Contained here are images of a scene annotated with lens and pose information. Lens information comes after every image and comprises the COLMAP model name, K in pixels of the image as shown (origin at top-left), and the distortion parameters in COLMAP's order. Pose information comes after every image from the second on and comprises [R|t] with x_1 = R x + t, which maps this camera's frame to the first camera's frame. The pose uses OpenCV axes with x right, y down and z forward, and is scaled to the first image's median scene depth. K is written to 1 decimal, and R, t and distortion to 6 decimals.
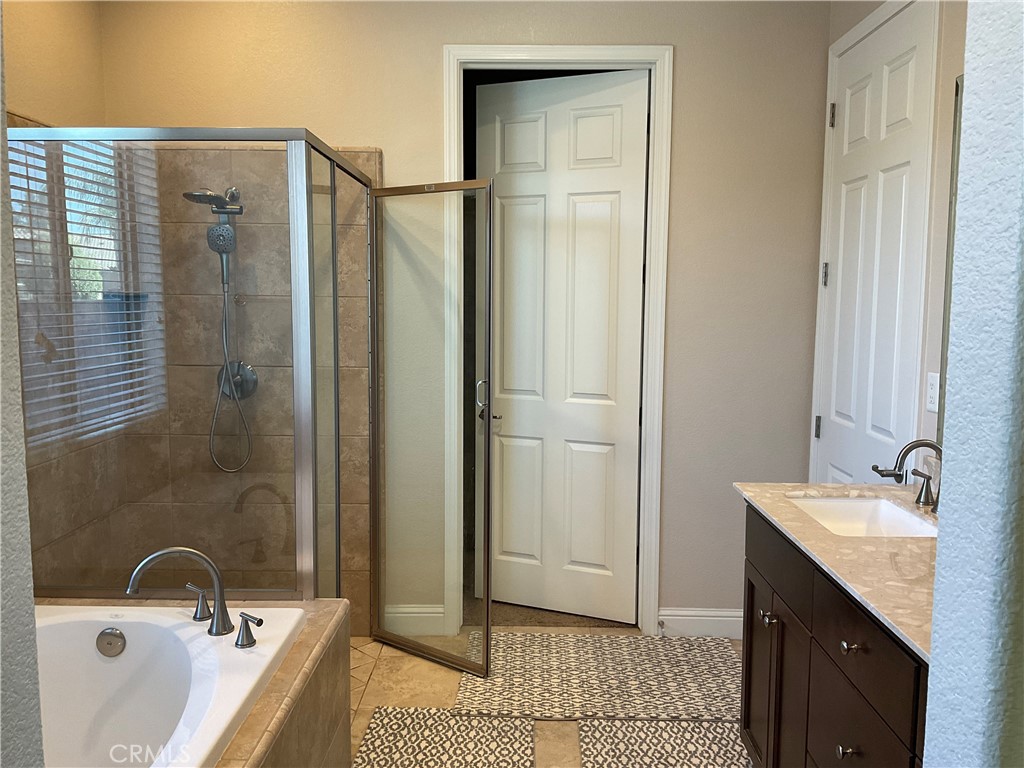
lens RADIAL K [[866.6, 0, 512.0], [0, 866.6, 384.0], [0, 0, 1]] dist [0.155070, -0.259562]
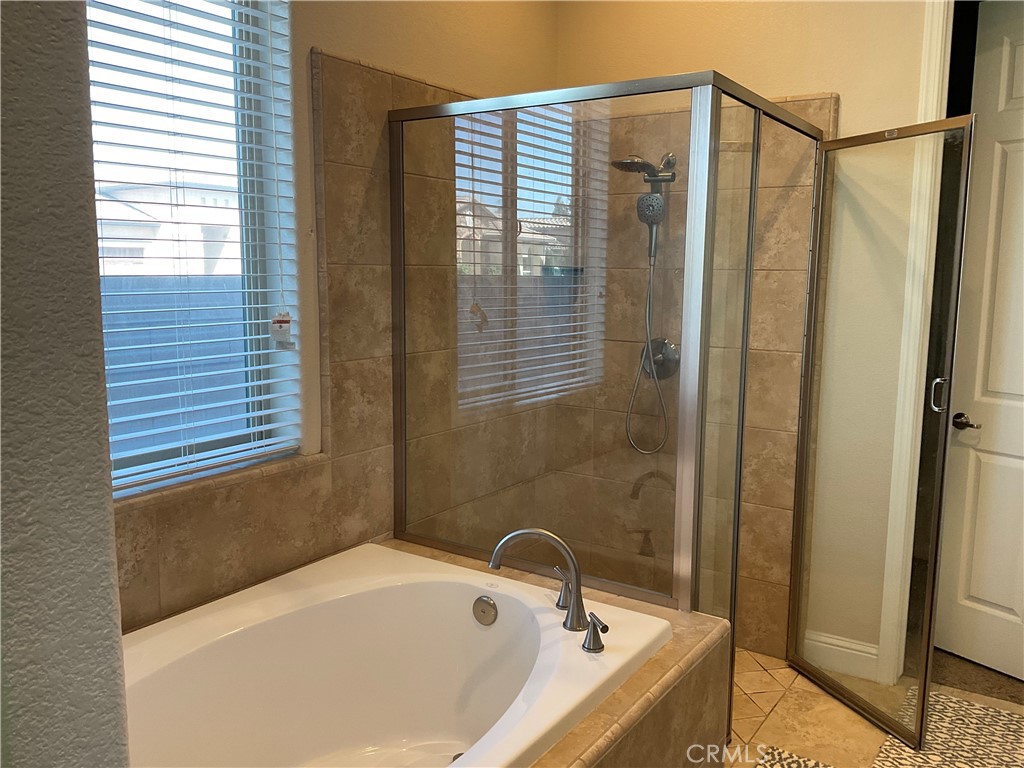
lens RADIAL K [[855.0, 0, 512.0], [0, 855.0, 384.0], [0, 0, 1]] dist [0.088298, -0.143819]
pose [[0.839007, 0.077468, -0.538578, 0.056516], [-0.064518, 0.996994, 0.042899, -0.006619], [0.540282, -0.001245, 0.841483, 0.135692]]
